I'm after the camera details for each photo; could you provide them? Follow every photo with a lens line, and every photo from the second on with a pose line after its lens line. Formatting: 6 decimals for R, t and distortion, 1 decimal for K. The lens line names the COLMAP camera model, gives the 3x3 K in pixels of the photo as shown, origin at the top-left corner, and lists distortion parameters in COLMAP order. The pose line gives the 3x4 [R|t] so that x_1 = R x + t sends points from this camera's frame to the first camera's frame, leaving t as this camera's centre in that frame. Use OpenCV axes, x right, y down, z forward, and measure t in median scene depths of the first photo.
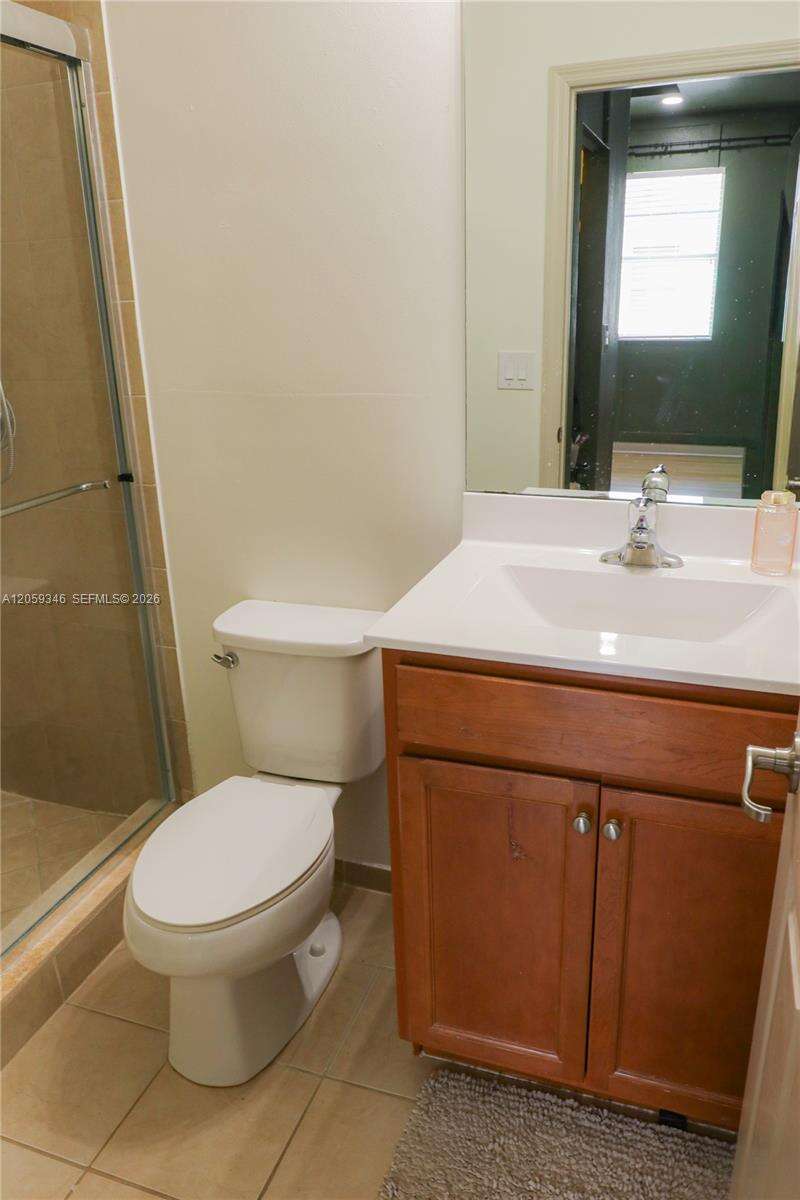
lens RADIAL K [[882.6, 0, 394.7], [0, 882.6, 598.6], [0, 0, 1]] dist [-0.028430, -0.000492]
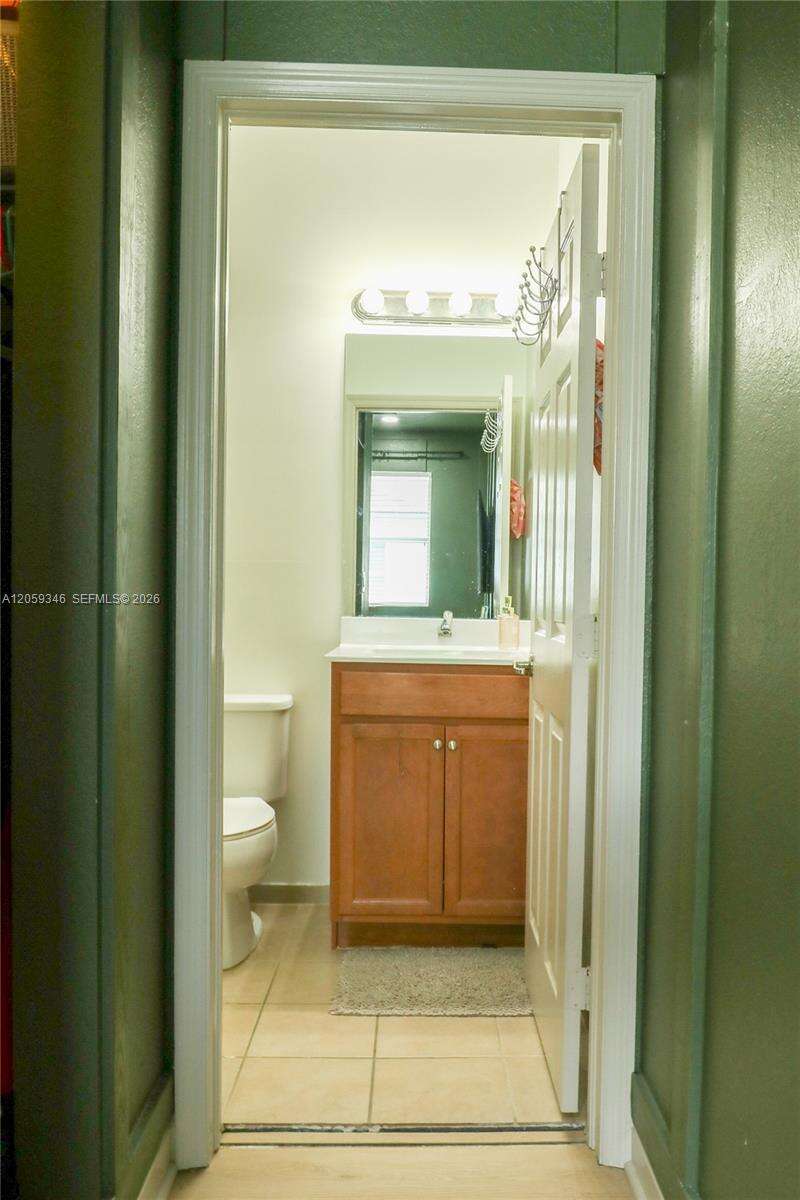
lens RADIAL K [[882.6, 0, 394.7], [0, 882.6, 598.6], [0, 0, 1]] dist [-0.028430, -0.000492]
pose [[0.954899, 0.033227, 0.295065, -0.336959], [0.056999, 0.954727, -0.291973, 0.359620], [-0.291408, 0.295623, 0.909774, -0.626251]]
